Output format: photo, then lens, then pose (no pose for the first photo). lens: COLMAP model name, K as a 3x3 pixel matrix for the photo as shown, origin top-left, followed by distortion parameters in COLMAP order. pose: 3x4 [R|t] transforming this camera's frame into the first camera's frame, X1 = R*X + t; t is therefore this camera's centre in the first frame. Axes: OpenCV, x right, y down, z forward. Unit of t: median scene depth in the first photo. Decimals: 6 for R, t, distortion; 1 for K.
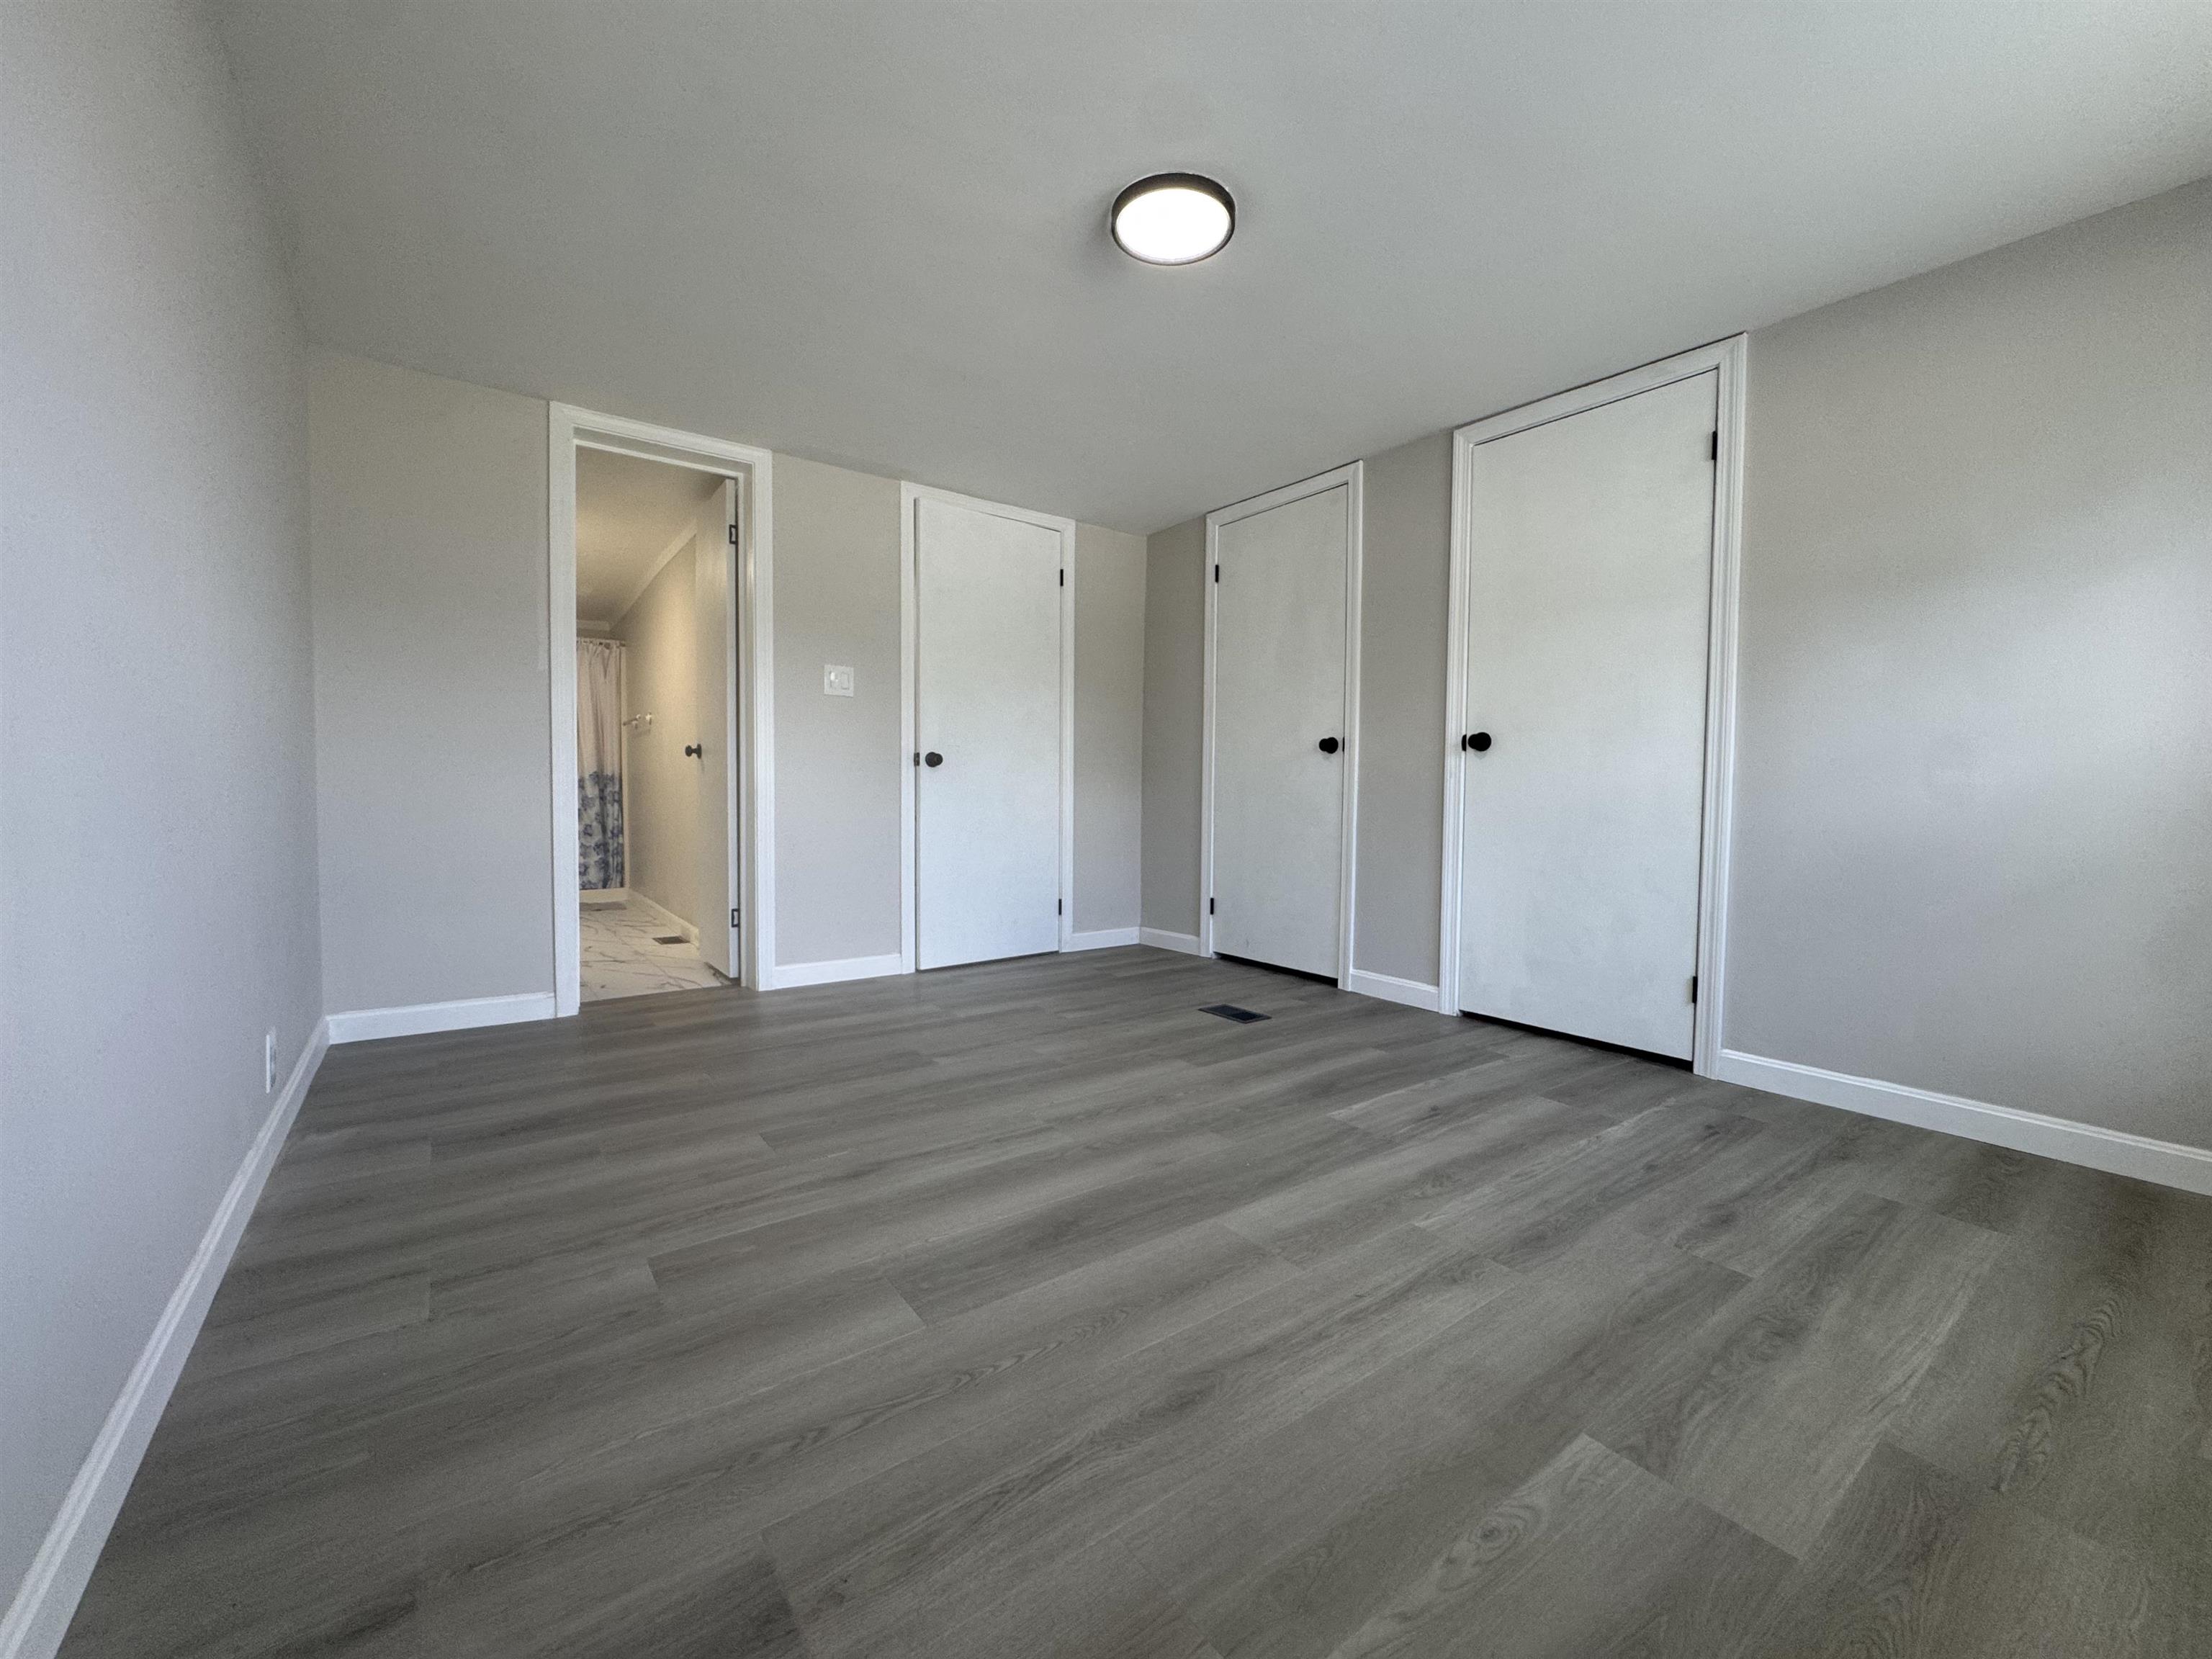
lens RADIAL K [[884.1, 0, 1105.9], [0, 884.1, 826.0], [0, 0, 1]] dist [-0.003382, -0.000026]
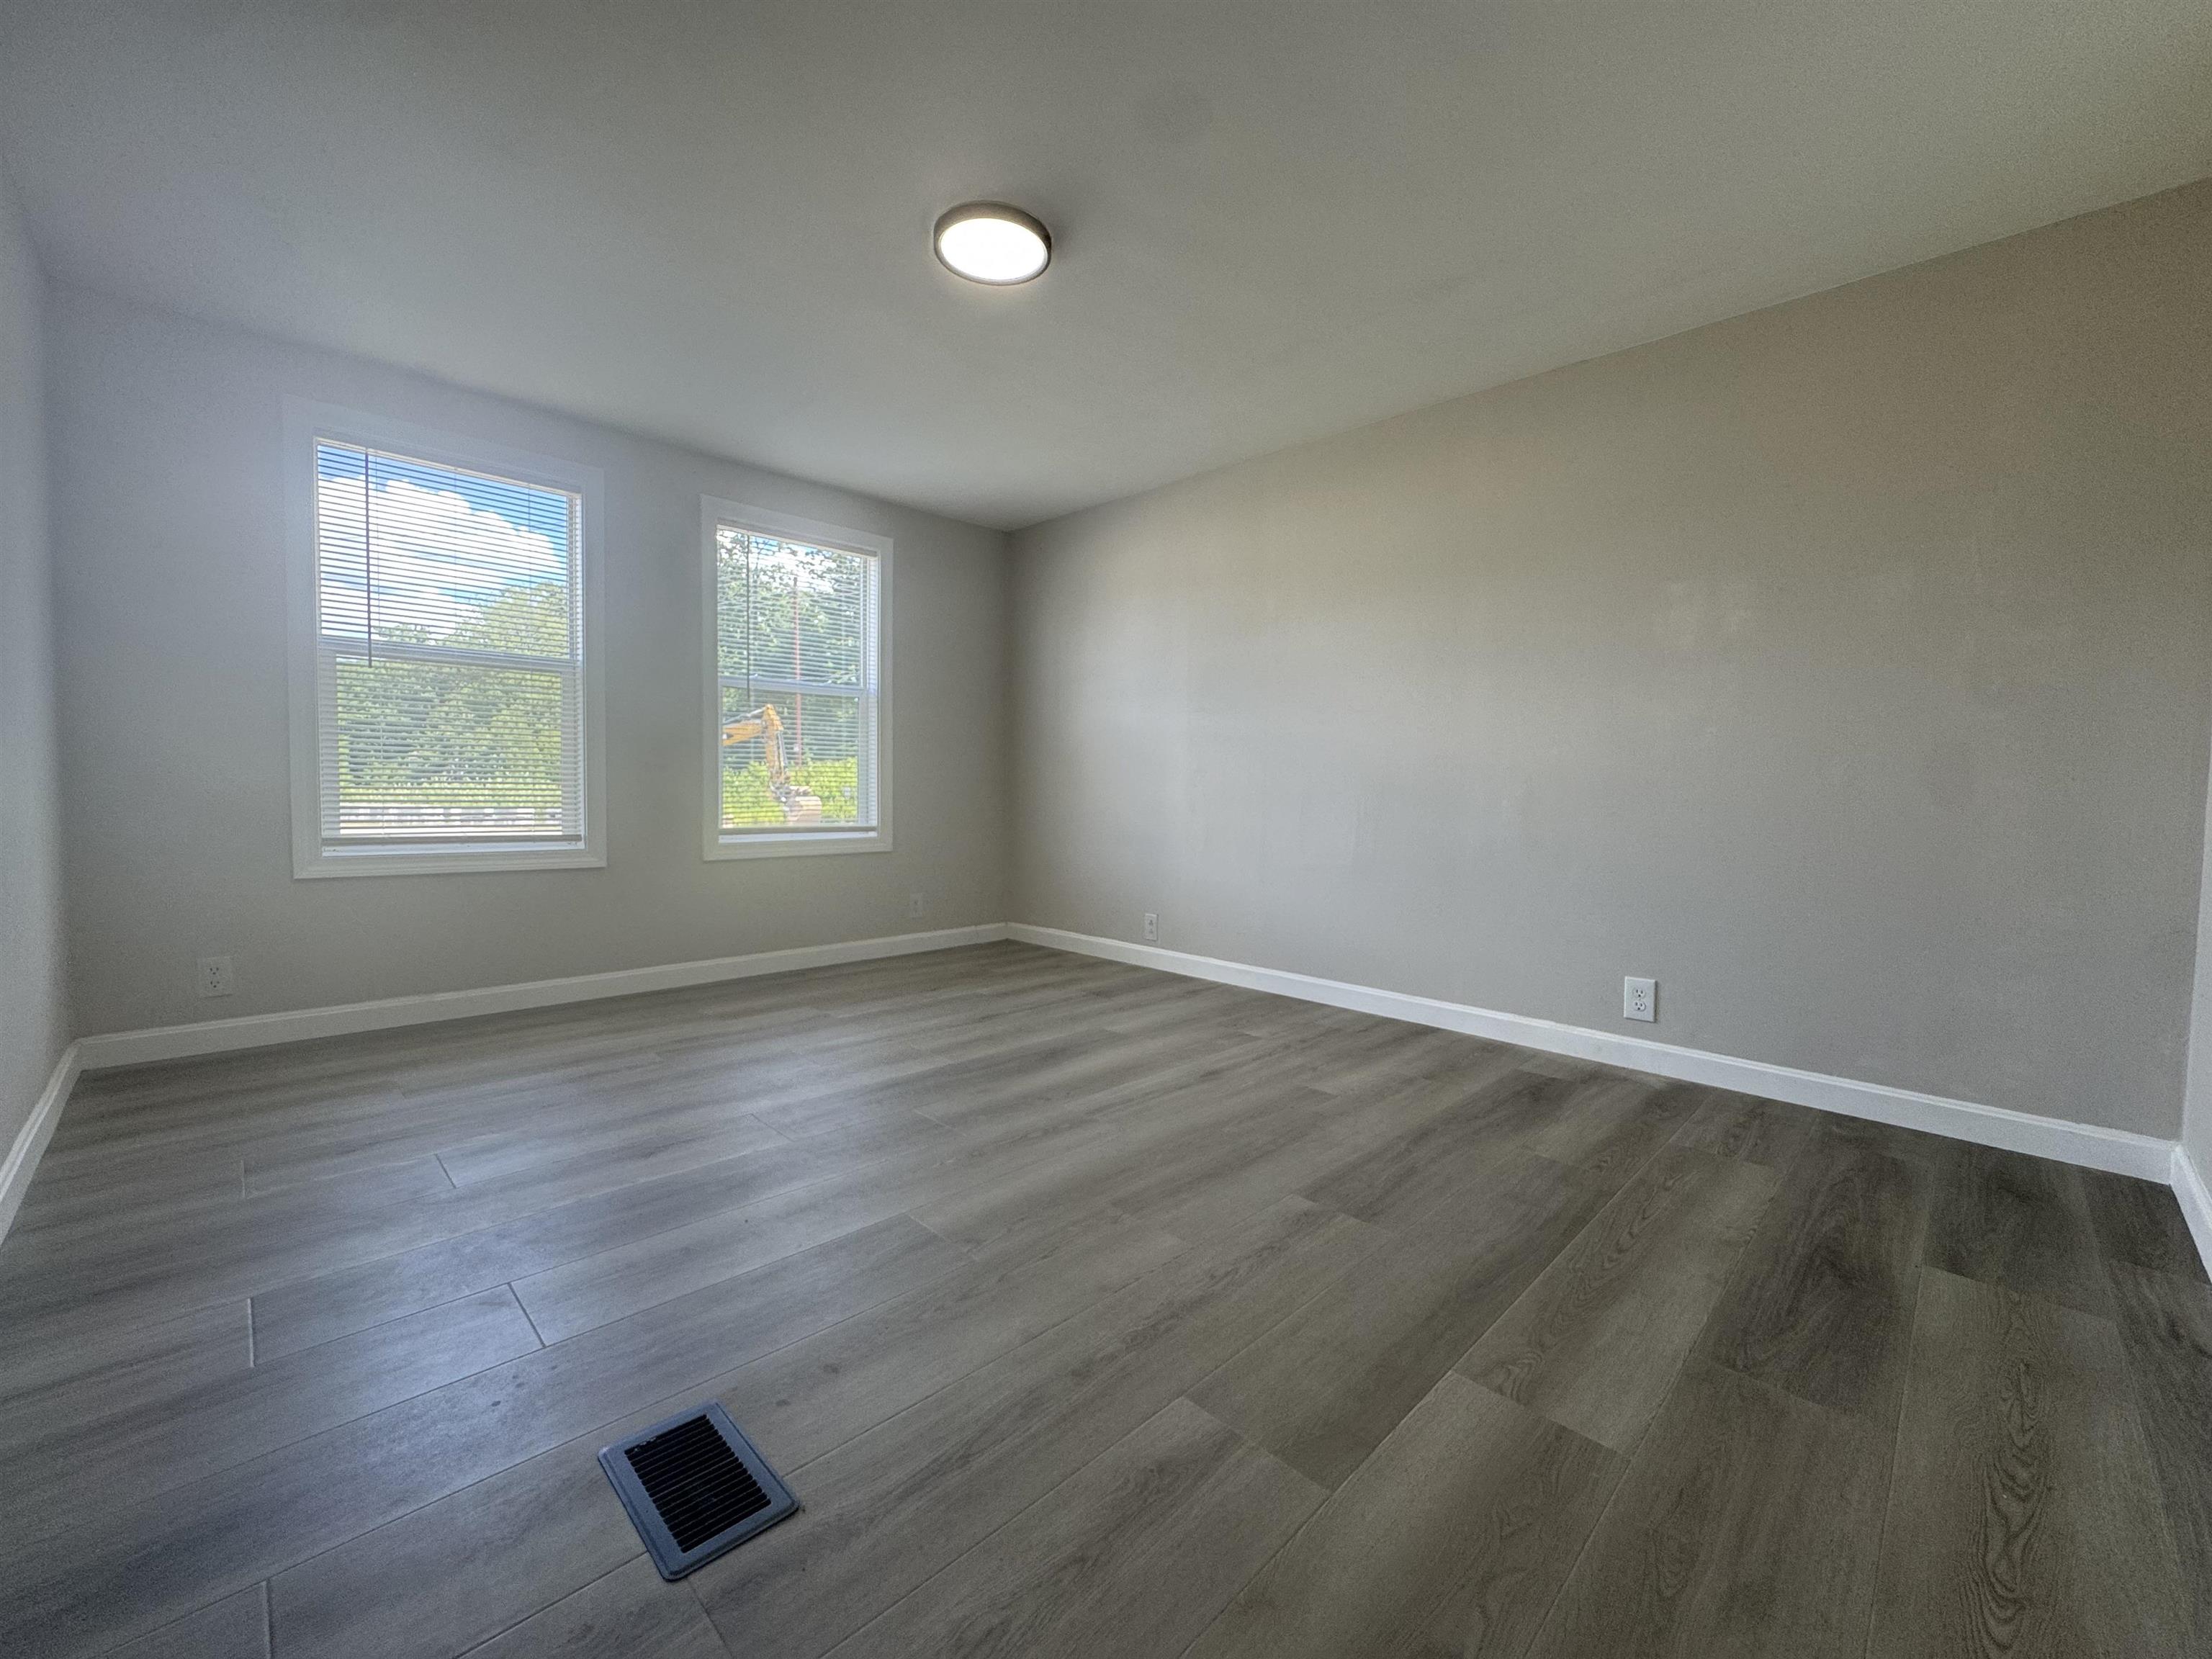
lens RADIAL K [[889.9, 0, 1100.6], [0, 889.9, 827.9], [0, 0, 1]] dist [-0.002002, -0.000035]
pose [[-0.989592, -0.021915, -0.142225, 0.052094], [-0.034518, 0.995632, 0.086755, -0.053569], [0.139703, 0.090761, -0.986025, 1.292975]]
